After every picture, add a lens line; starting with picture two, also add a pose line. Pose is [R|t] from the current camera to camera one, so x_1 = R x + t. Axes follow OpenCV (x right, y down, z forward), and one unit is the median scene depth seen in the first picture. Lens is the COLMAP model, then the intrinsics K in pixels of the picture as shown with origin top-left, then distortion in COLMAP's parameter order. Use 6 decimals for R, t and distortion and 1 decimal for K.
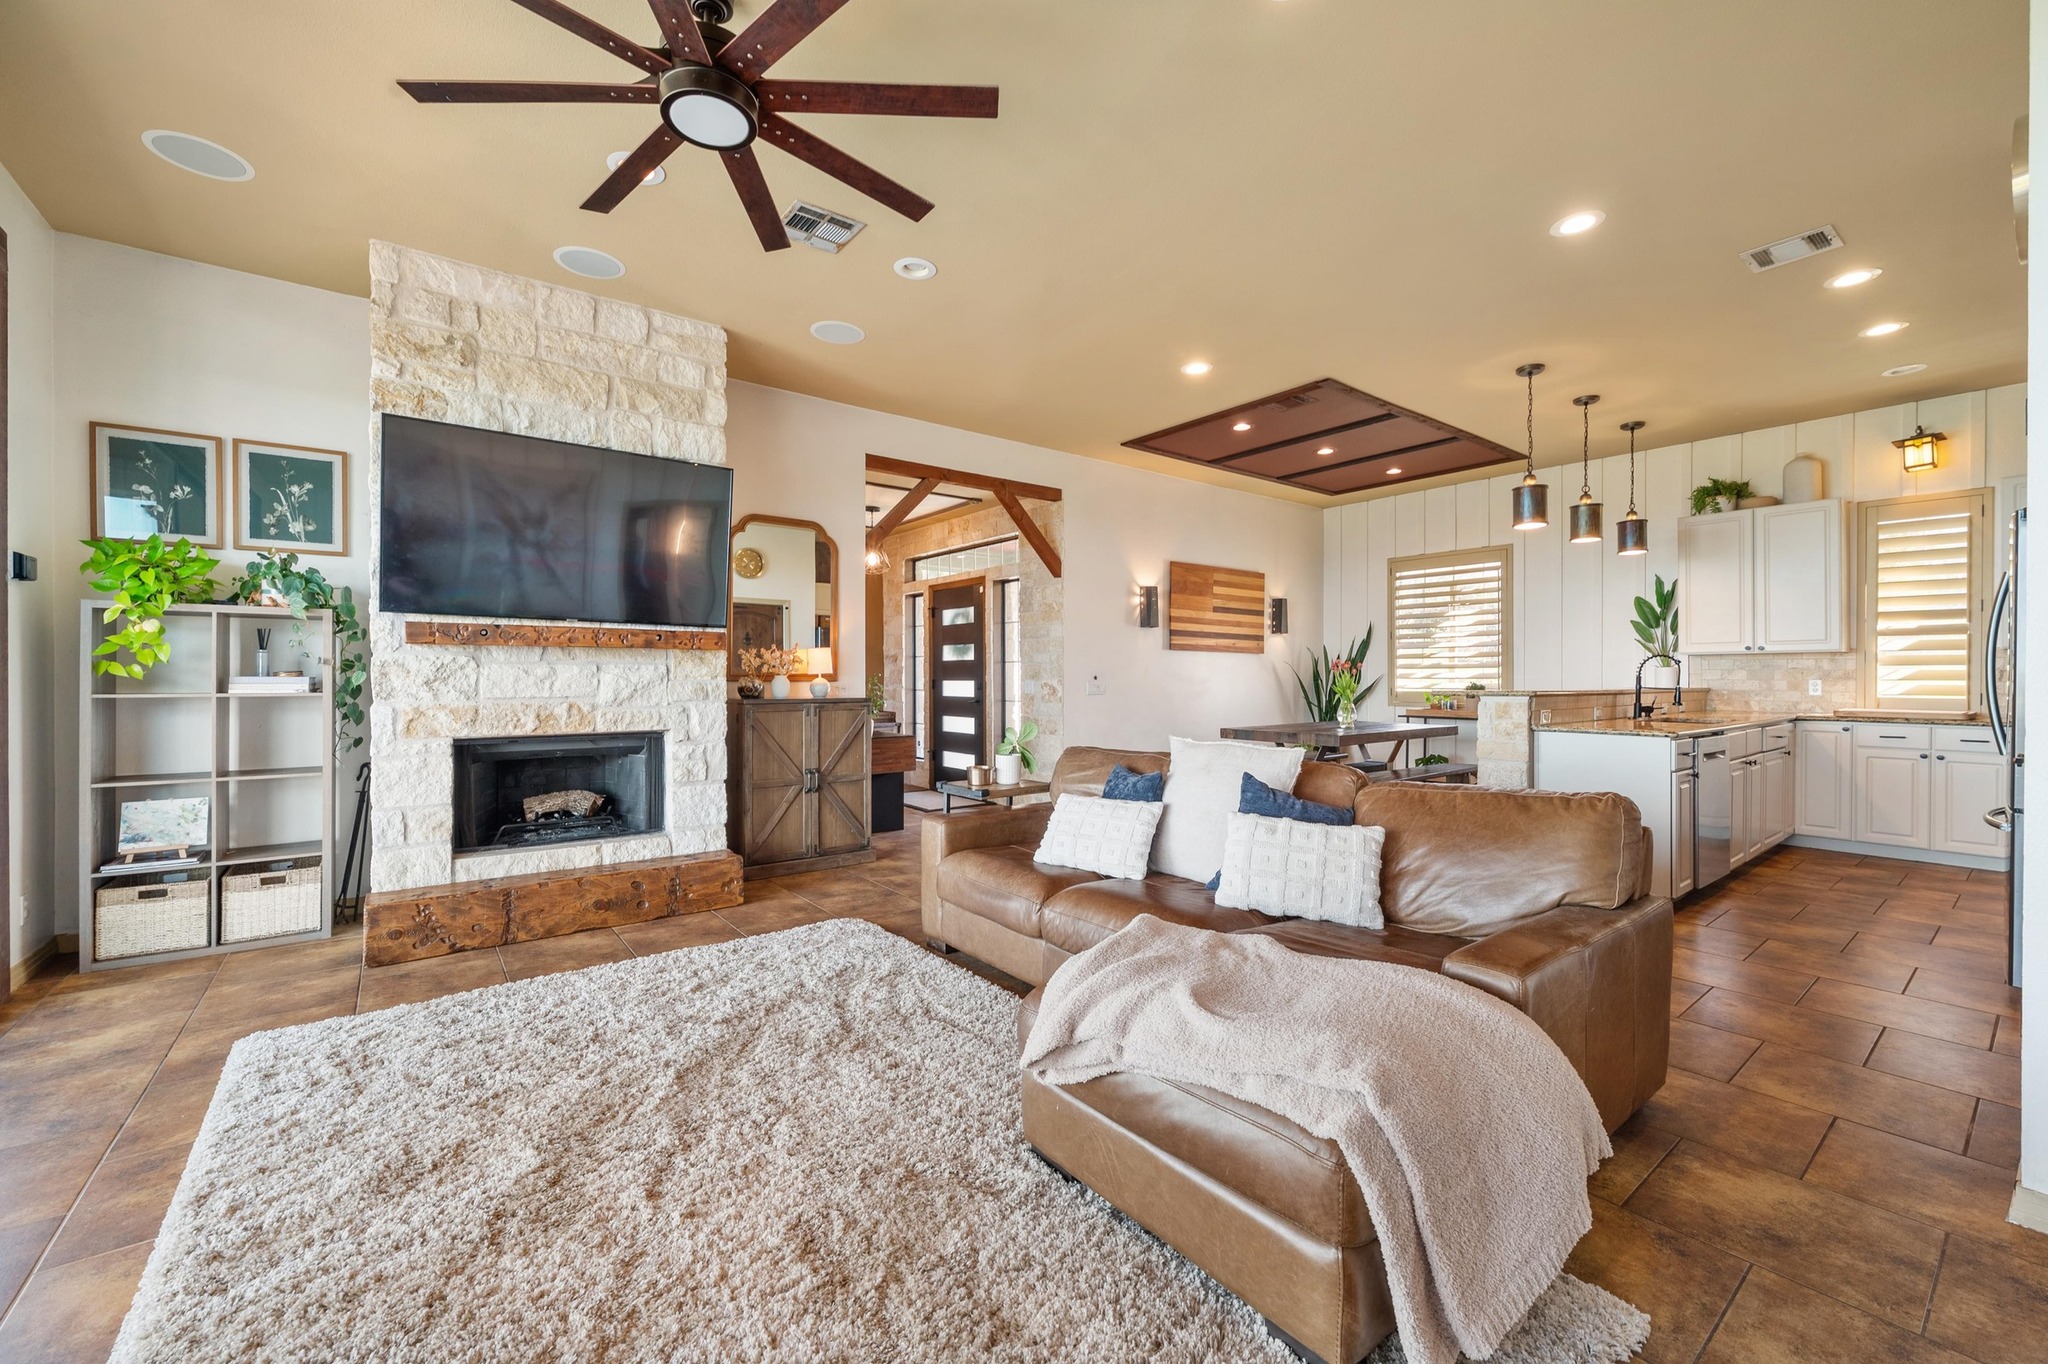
lens RADIAL K [[815.9, 0, 1024.0], [0, 815.9, 682.0], [0, 0, 1]] dist [-0.002464, 0.000149]
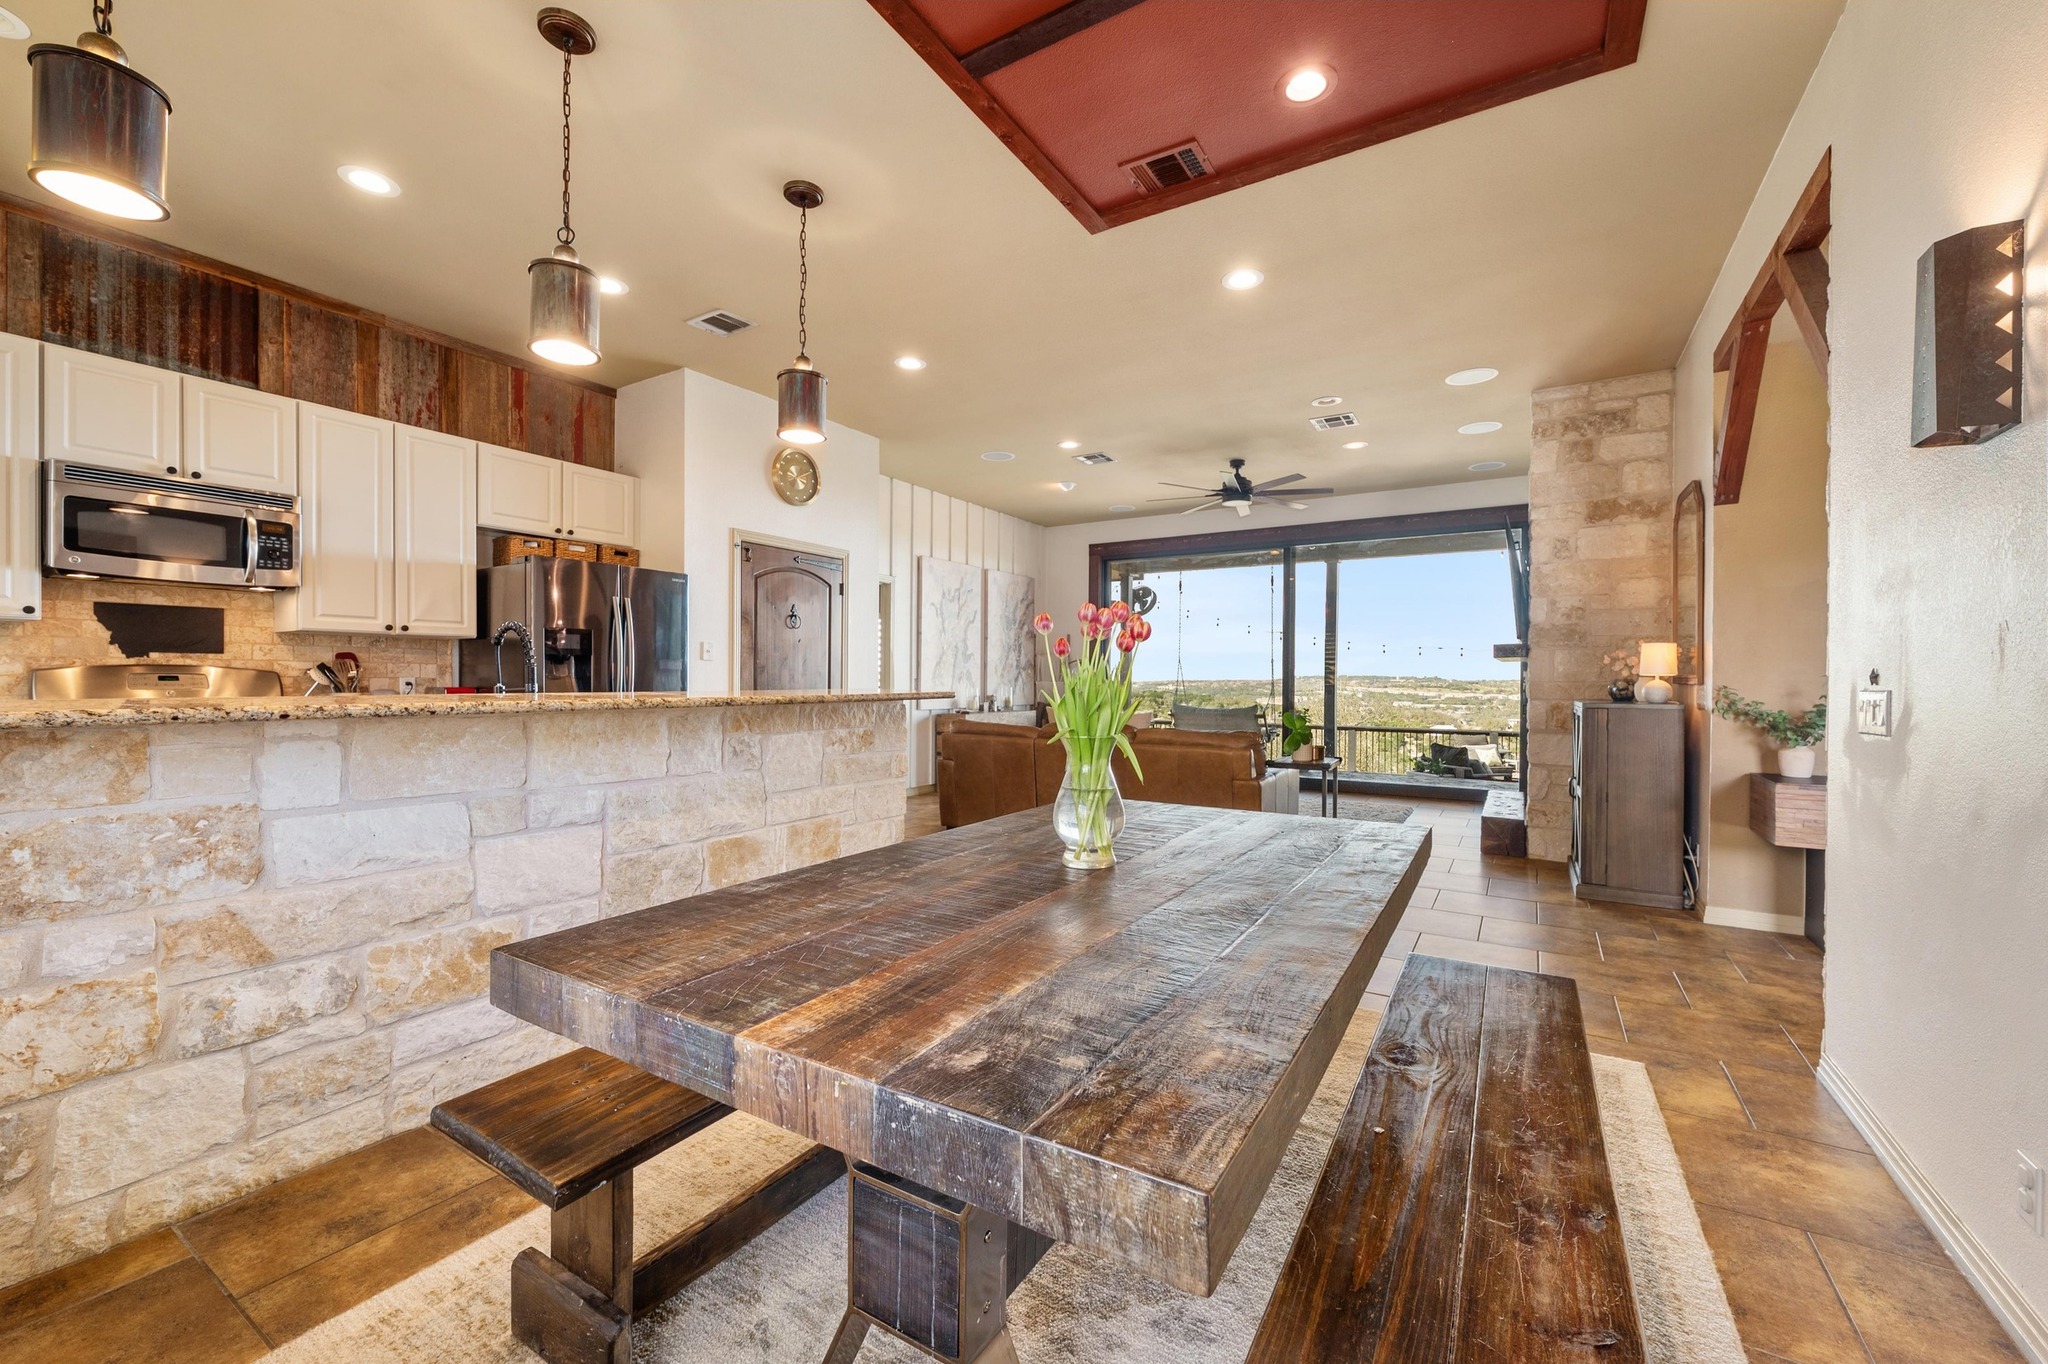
lens RADIAL K [[812.4, 0, 1022.1], [0, 812.4, 688.3], [0, 0, 1]] dist [-0.003751, -0.000098]
pose [[-0.936792, -0.001216, -0.349886, 0.541293], [-0.008532, 0.999776, 0.019370, -0.005111], [0.349784, 0.021131, -0.936592, 1.321345]]
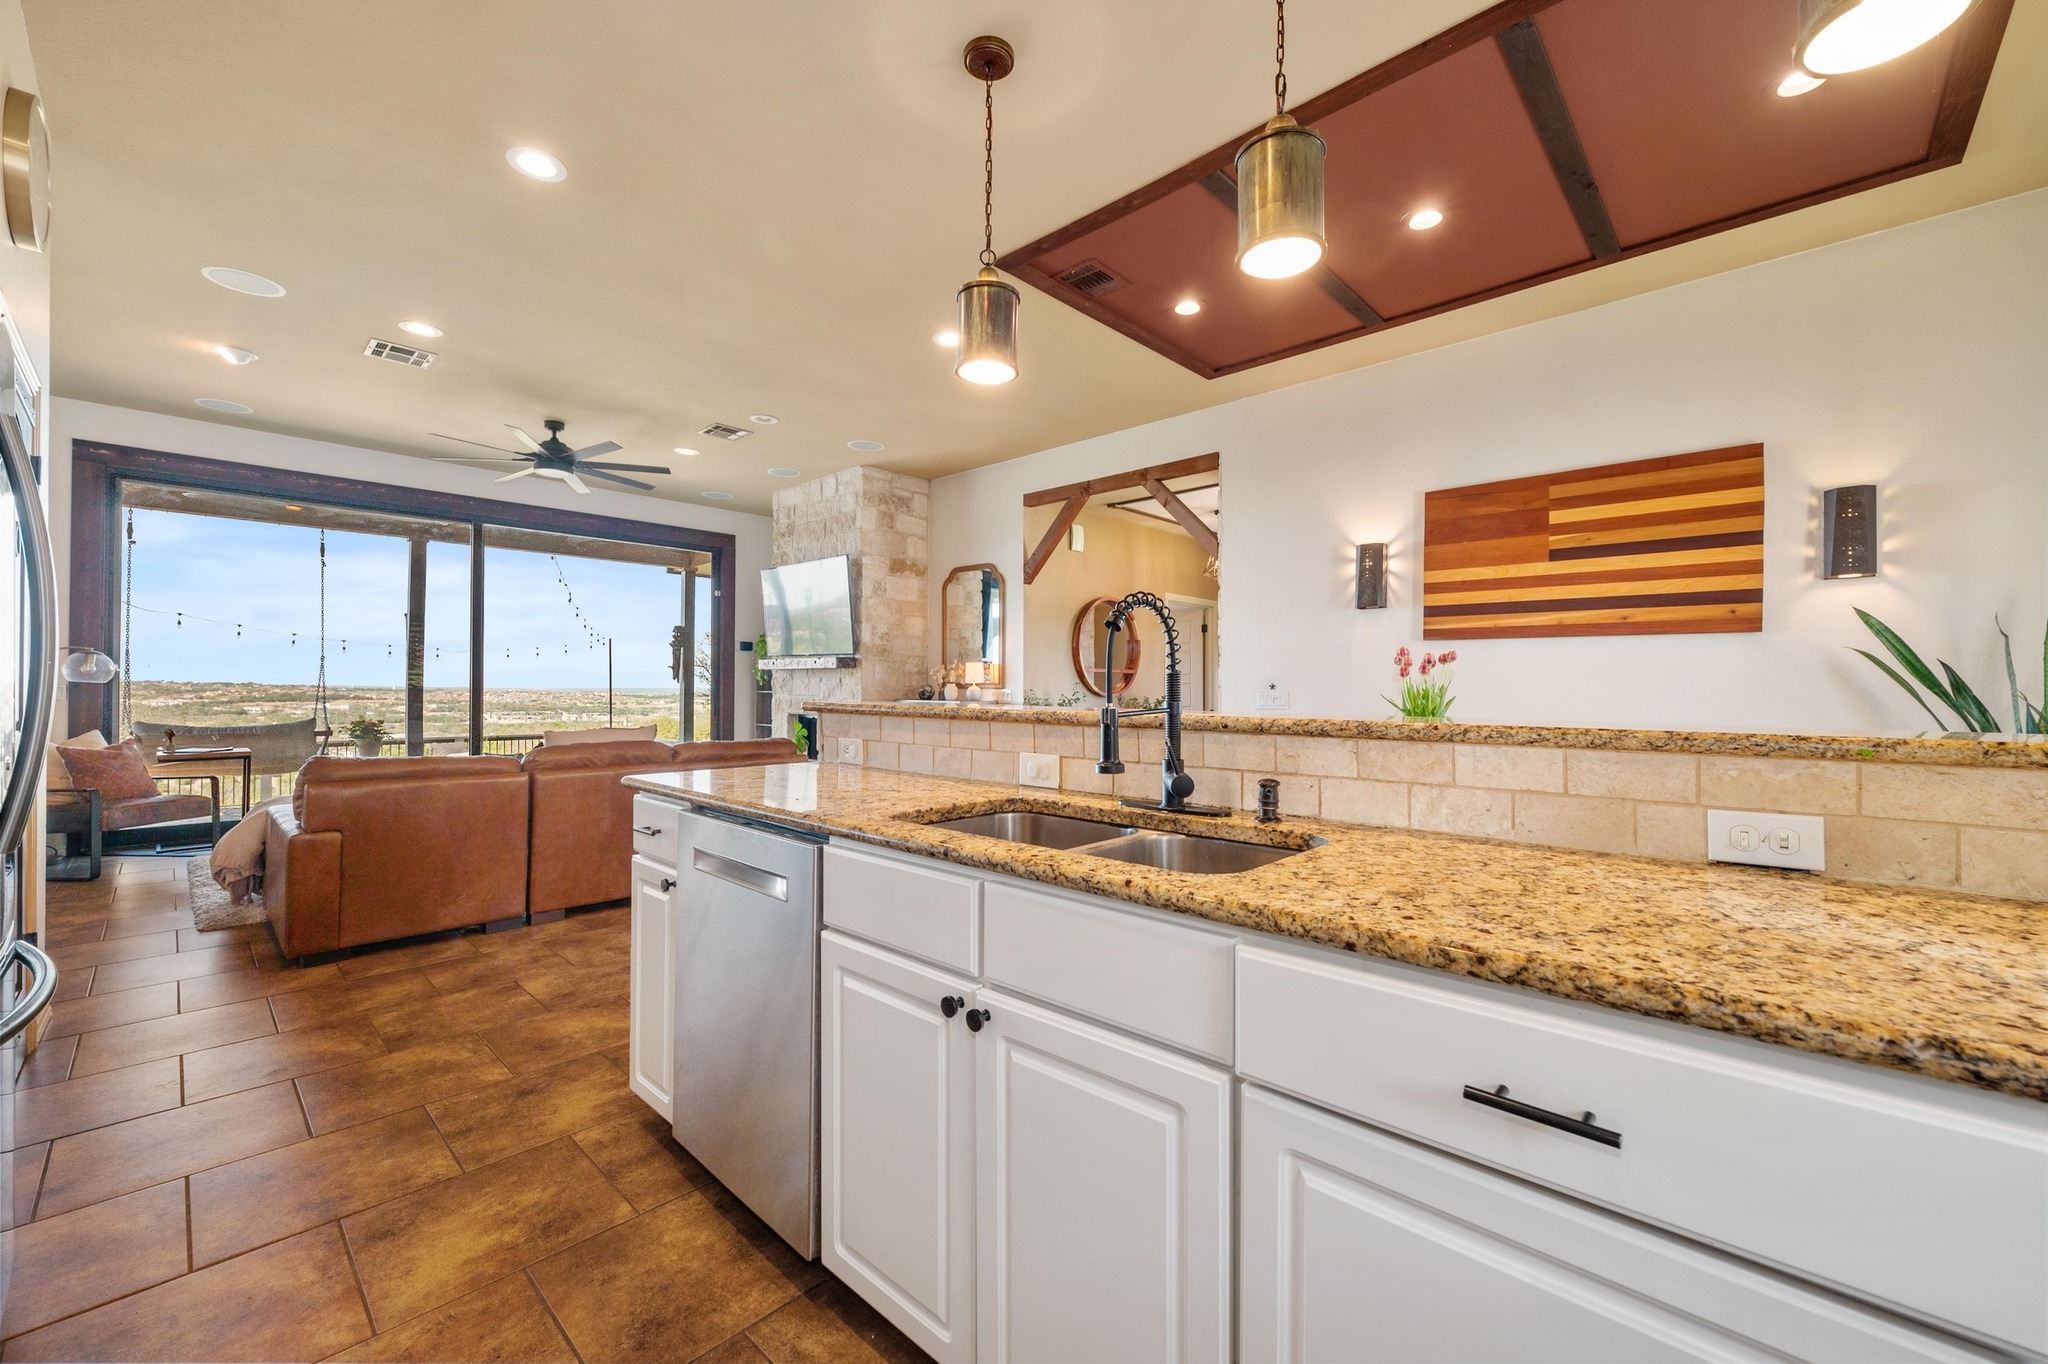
lens RADIAL K [[815.9, 0, 1024.0], [0, 815.9, 682.0], [0, 0, 1]] dist [-0.002464, 0.000149]
pose [[0.158100, -0.006858, -0.987399, 0.881914], [-0.012360, 0.999884, -0.008924, 0.000165], [0.987346, 0.013615, 0.157997, 0.750821]]
